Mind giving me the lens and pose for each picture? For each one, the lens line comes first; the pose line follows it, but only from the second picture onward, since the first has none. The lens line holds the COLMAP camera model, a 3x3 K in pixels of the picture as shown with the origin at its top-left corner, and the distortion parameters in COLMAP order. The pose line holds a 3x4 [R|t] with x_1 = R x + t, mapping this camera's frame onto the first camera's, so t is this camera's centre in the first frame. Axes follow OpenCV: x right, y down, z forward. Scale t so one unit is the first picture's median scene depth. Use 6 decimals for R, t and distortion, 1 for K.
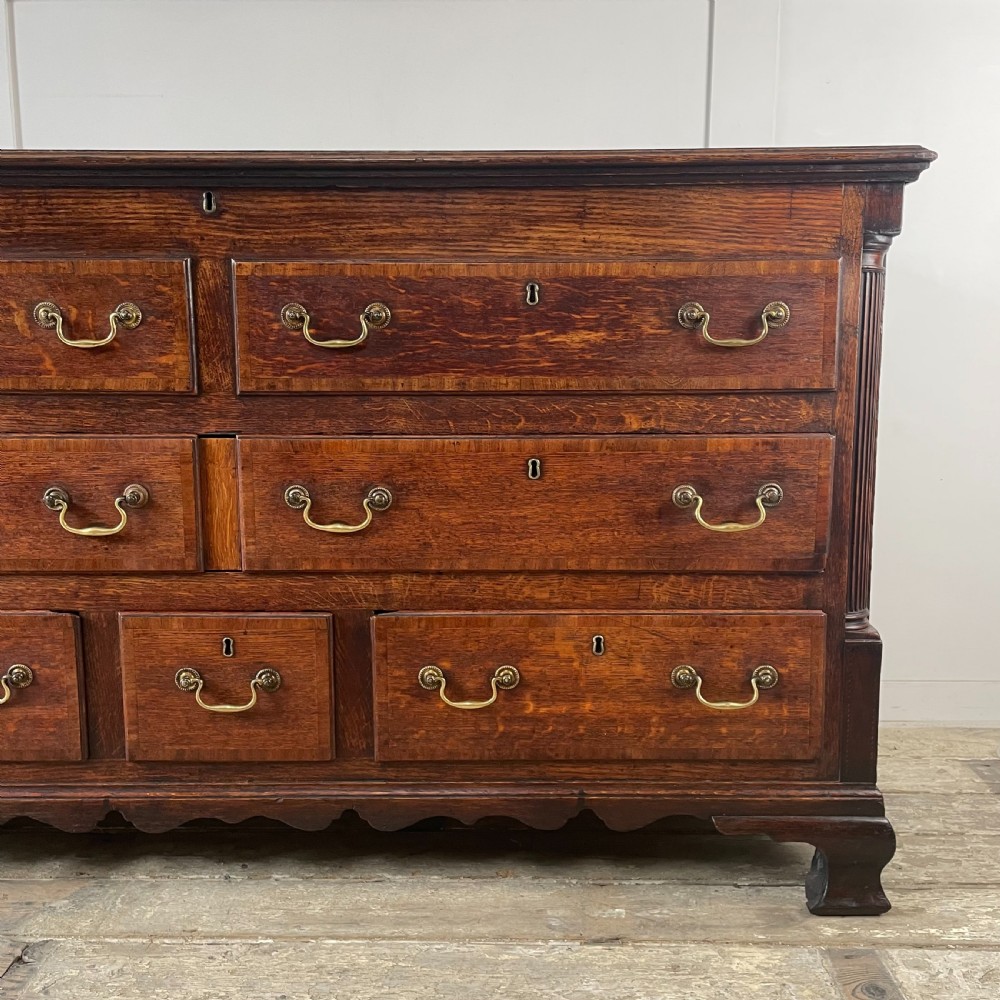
lens RADIAL K [[1005.2, 0, 504.2], [0, 1005.2, 496.2], [0, 0, 1]] dist [0.104454, -0.133916]
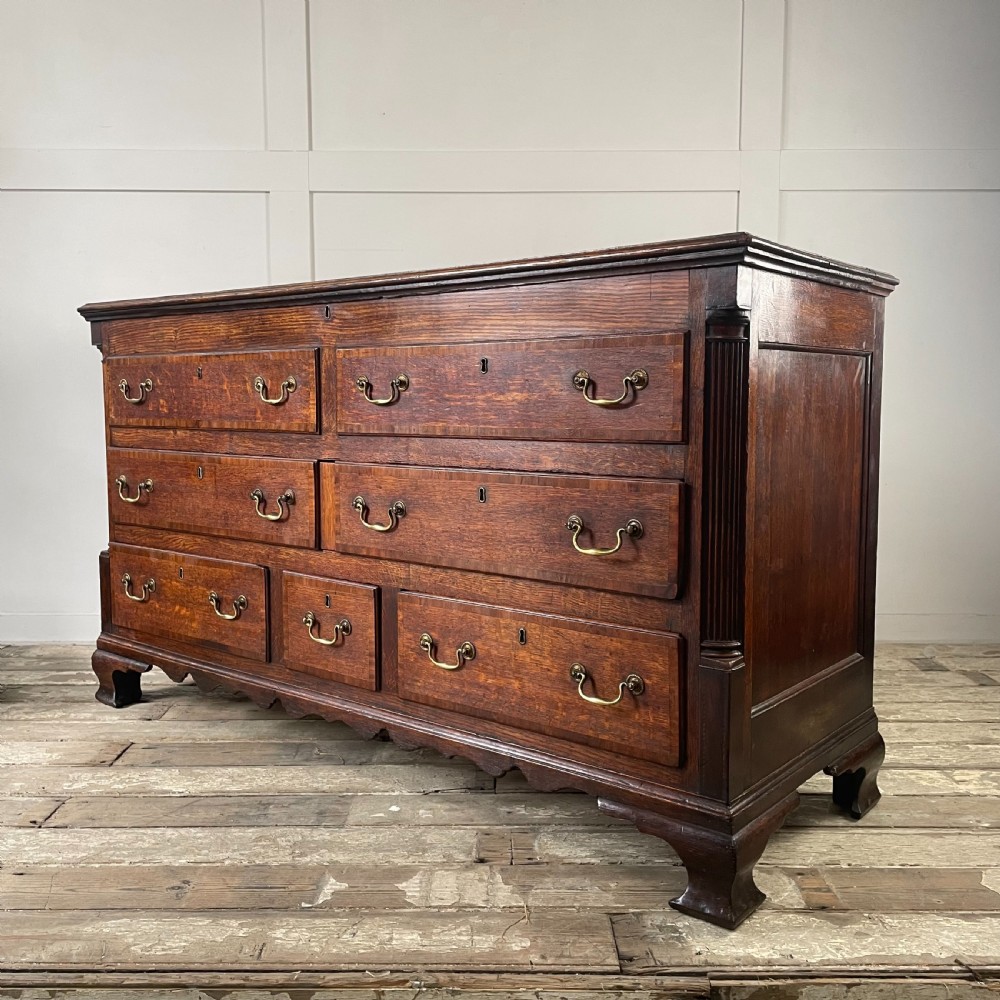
lens RADIAL K [[1001.9, 0, 495.3], [0, 1001.9, 486.6], [0, 0, 1]] dist [0.098356, -0.128937]
pose [[0.781429, 0.055923, -0.621483, 0.844114], [-0.093912, 0.995172, -0.028533, -0.001308], [0.616887, 0.080661, 0.782908, -0.030733]]
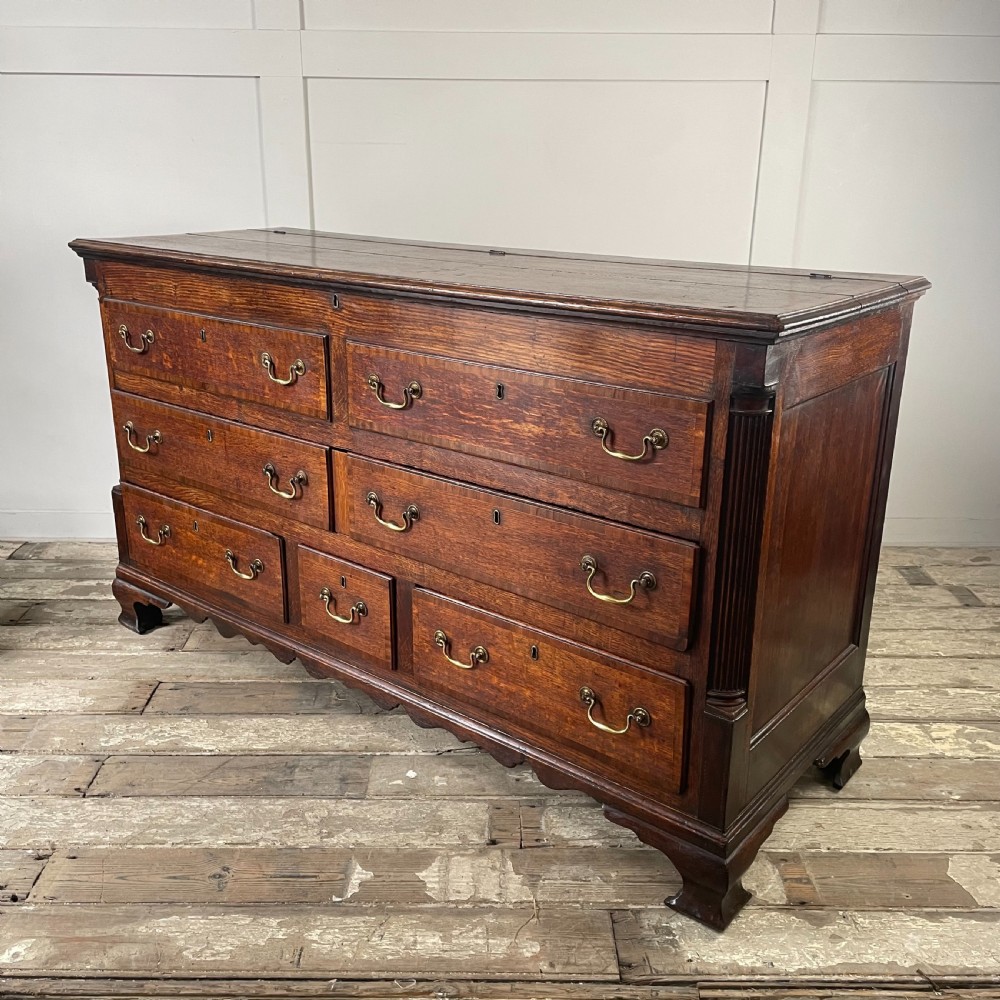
lens RADIAL K [[1001.9, 0, 495.3], [0, 1001.9, 486.6], [0, 0, 1]] dist [0.098356, -0.128937]
pose [[0.784204, 0.202335, -0.586588, 0.785226], [-0.102378, 0.974577, 0.199297, -0.324620], [0.611999, -0.096235, 0.784981, -0.051796]]
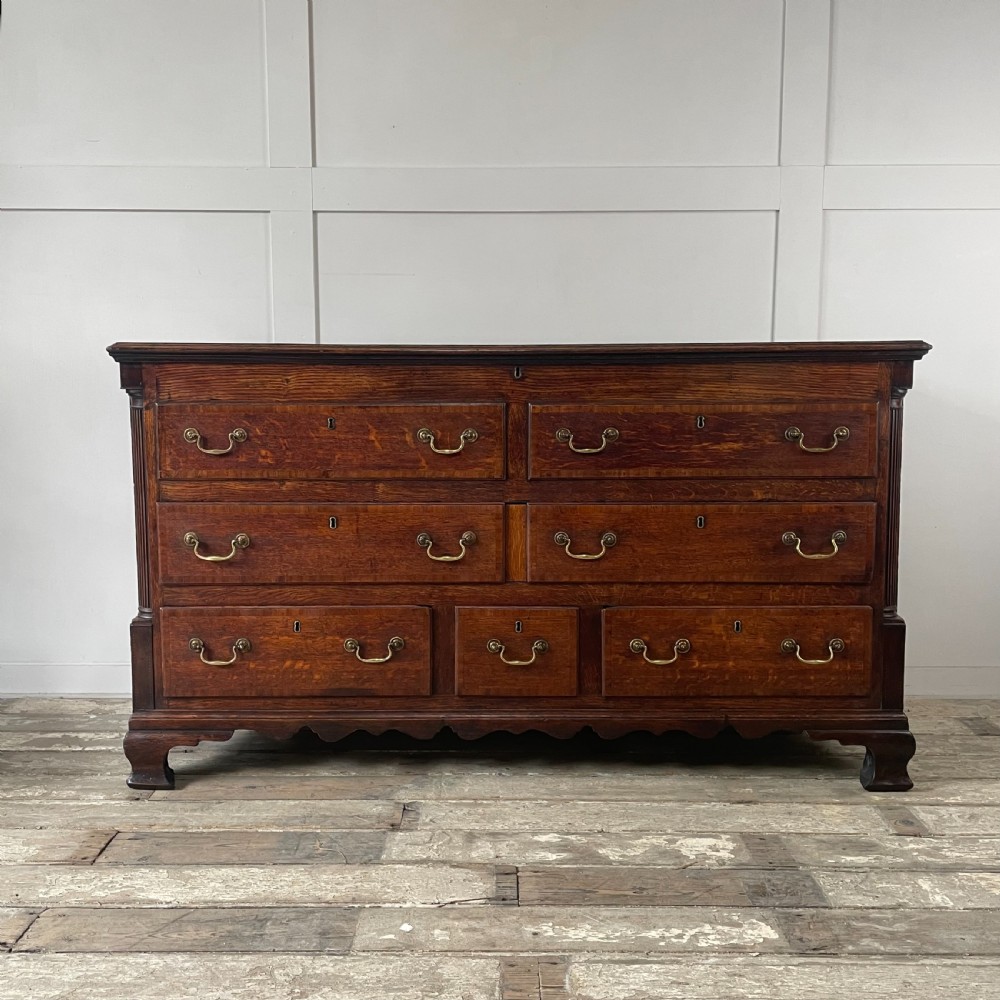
lens RADIAL K [[1011.0, 0, 497.3], [0, 1011.0, 494.8], [0, 0, 1]] dist [0.109639, -0.139281]
pose [[0.999959, -0.001067, 0.009043, -0.323621], [0.001480, 0.998950, -0.045784, 0.004860], [-0.008984, 0.045795, 0.998910, -0.709206]]
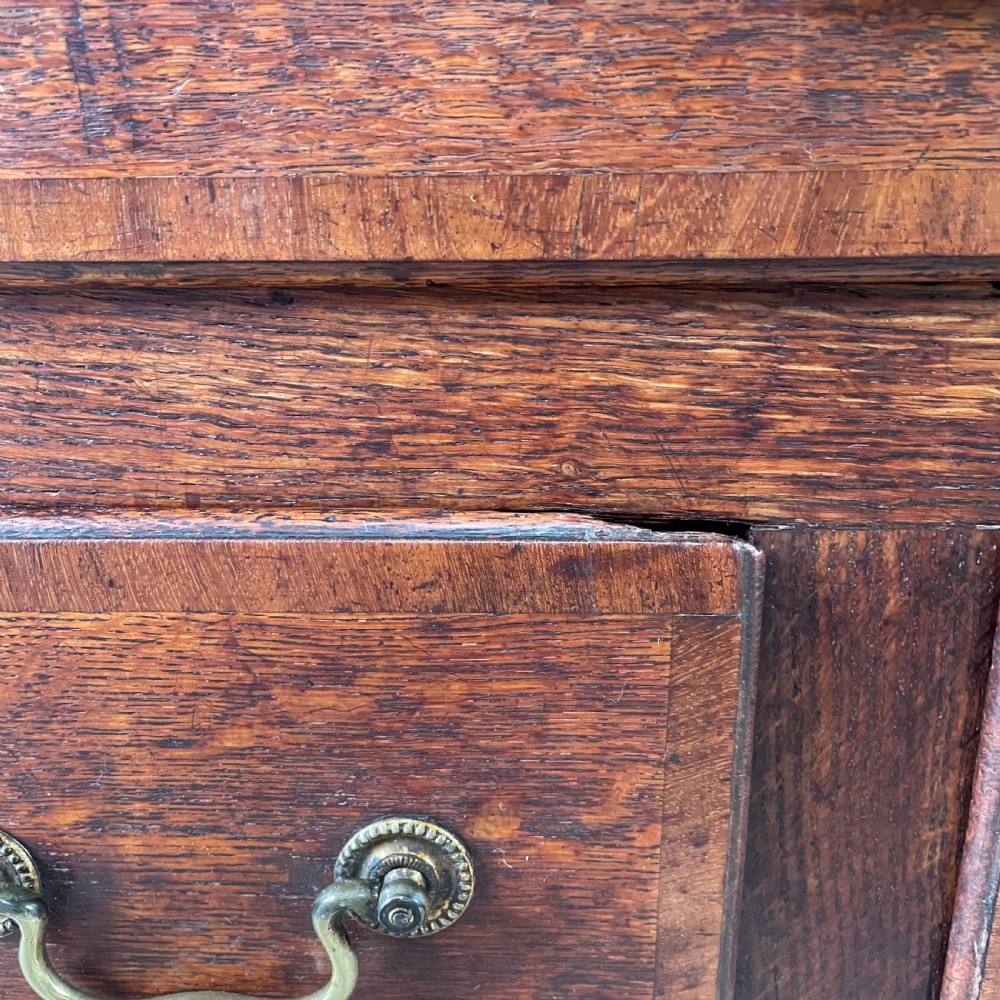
lens RADIAL K [[1025.2, 0, 505.1], [0, 1025.2, 499.0], [0, 0, 1]] dist [0.101841, -0.136871]
pose [[0.999613, 0.003937, -0.027526, -0.455004], [0.000237, 0.988681, 0.150030, 0.084511], [0.027805, -0.149979, 0.988298, 0.838872]]
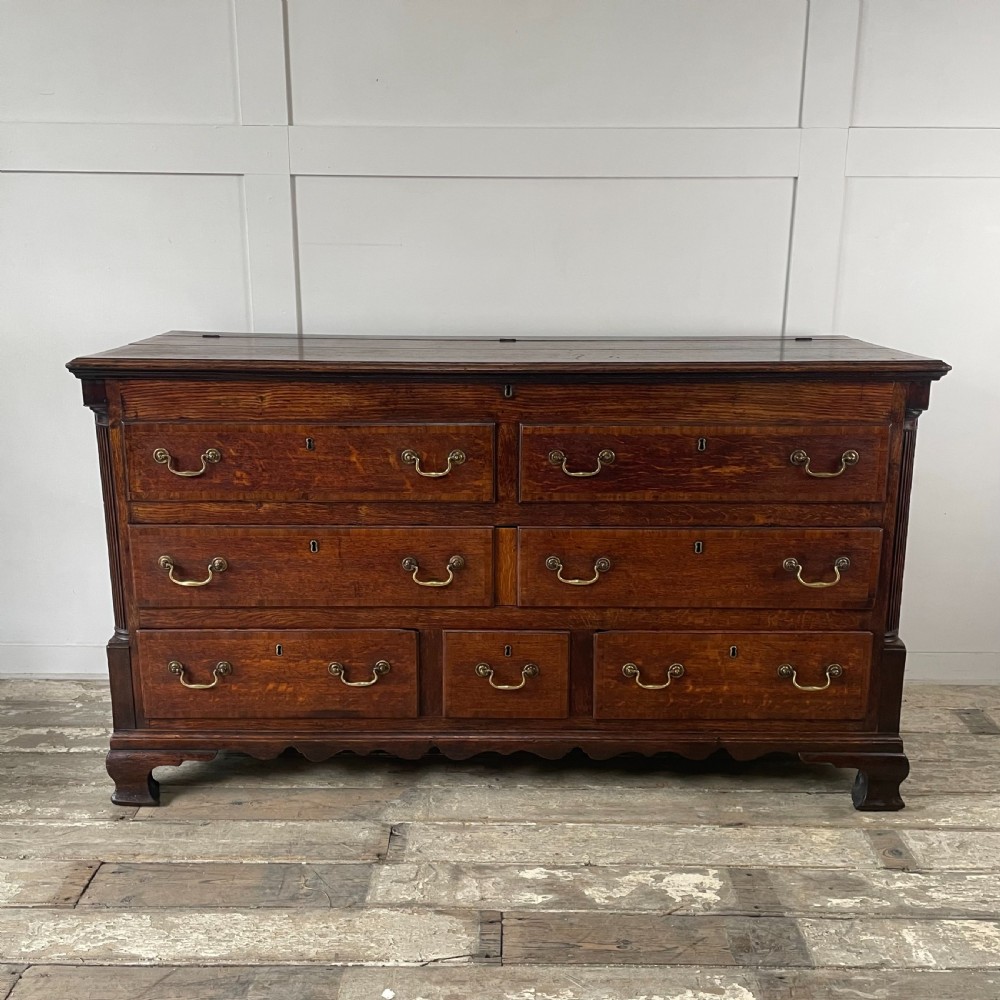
lens RADIAL K [[1023.9, 0, 506.8], [0, 1023.9, 497.7], [0, 0, 1]] dist [0.109204, -0.137538]
pose [[0.999934, 0.002627, 0.011184, -0.293922], [-0.003638, 0.995814, 0.091325, -0.253326], [-0.010898, -0.091360, 0.995758, -0.642159]]
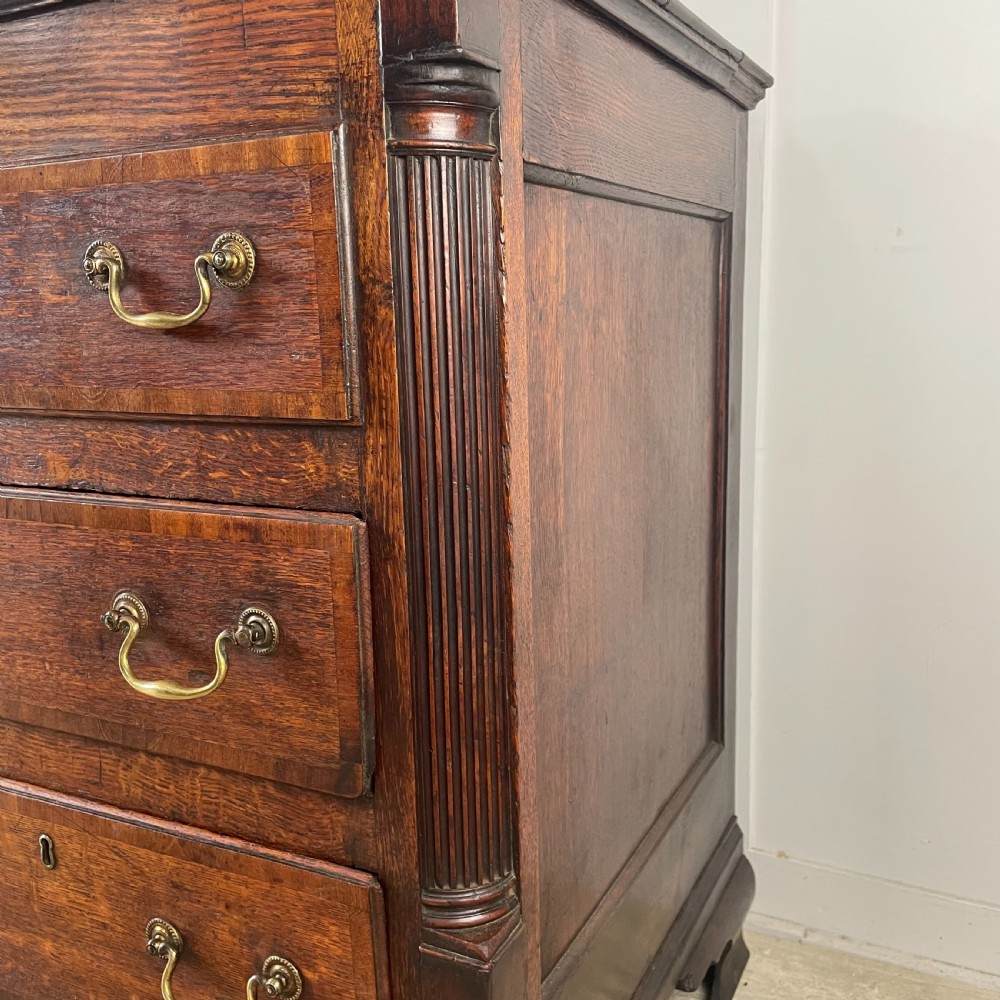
lens RADIAL K [[1011.9, 0, 500.0], [0, 1011.9, 500.0], [0, 0, 1]] dist [0.103266, -0.132287]
pose [[0.896869, 0.063422, -0.437725, 0.567023], [-0.041641, 0.997378, 0.059191, -0.096454], [0.440331, -0.034859, 0.897159, 0.593898]]
